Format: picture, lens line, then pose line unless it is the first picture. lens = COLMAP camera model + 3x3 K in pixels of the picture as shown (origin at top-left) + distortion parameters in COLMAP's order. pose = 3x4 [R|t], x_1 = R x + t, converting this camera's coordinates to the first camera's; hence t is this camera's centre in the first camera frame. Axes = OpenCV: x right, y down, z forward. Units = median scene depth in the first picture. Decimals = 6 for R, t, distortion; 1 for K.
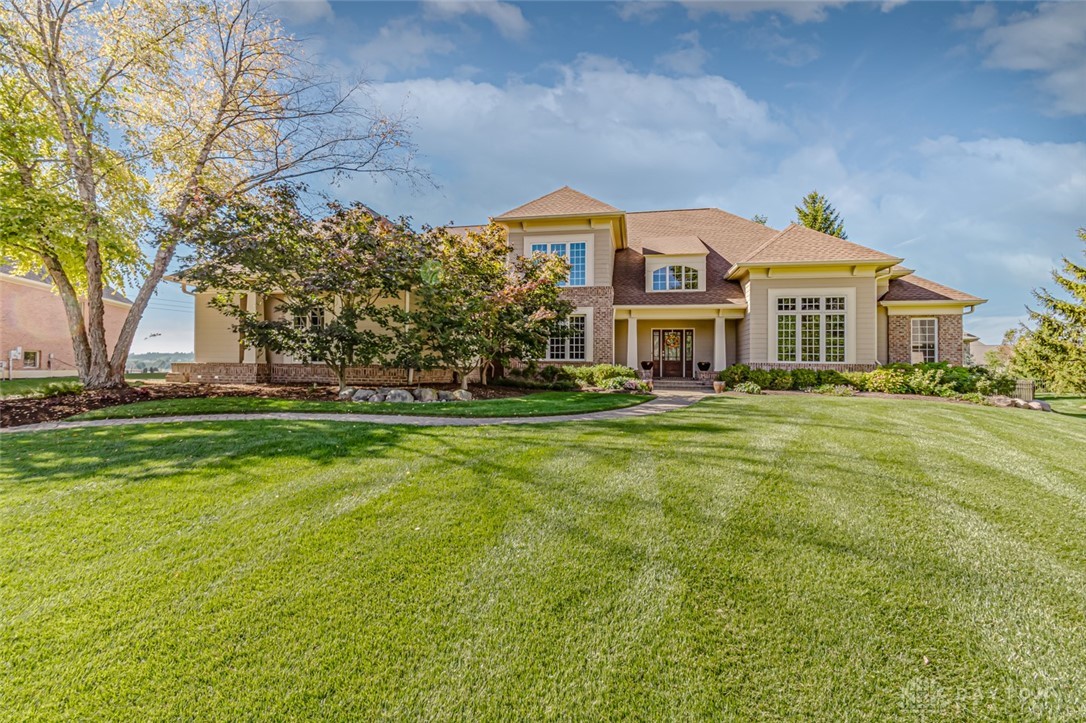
lens RADIAL K [[458.3, 0, 534.7], [0, 458.3, 350.8], [0, 0, 1]] dist [0.000593, -0.000023]
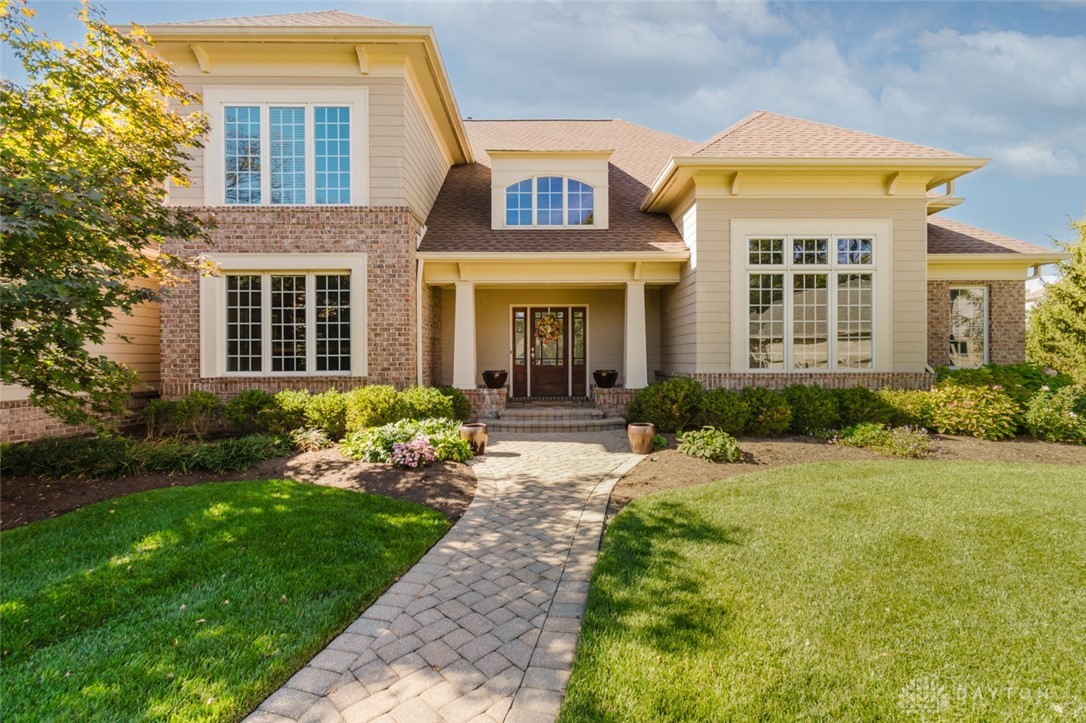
lens RADIAL K [[458.3, 0, 534.7], [0, 458.3, 350.8], [0, 0, 1]] dist [0.000593, -0.000023]
pose [[0.979498, -0.015773, 0.200834, 0.204471], [0.010605, 0.999585, 0.026781, -0.011723], [-0.201173, -0.024103, 0.979259, 0.556457]]
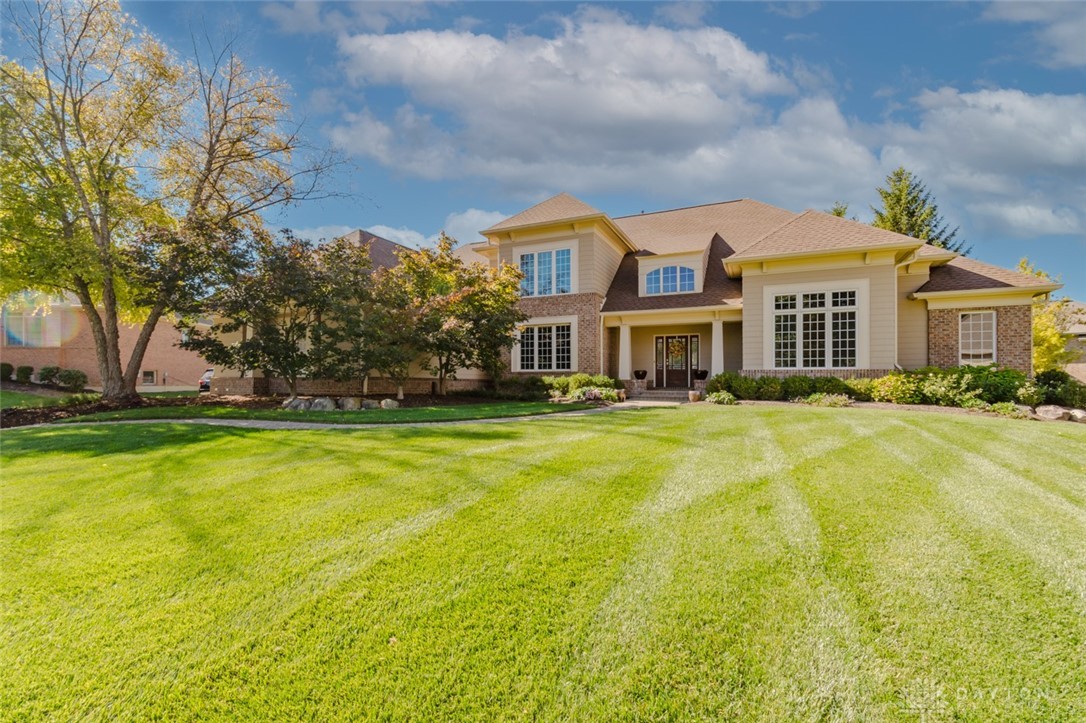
lens RADIAL K [[467.1, 0, 549.0], [0, 467.1, 369.4], [0, 0, 1]] dist [-0.000540, -0.000139]
pose [[0.975089, -0.016569, -0.221194, 0.297345], [0.019033, 0.999778, 0.009013, 0.009727], [0.220995, -0.012998, 0.975188, 0.026138]]
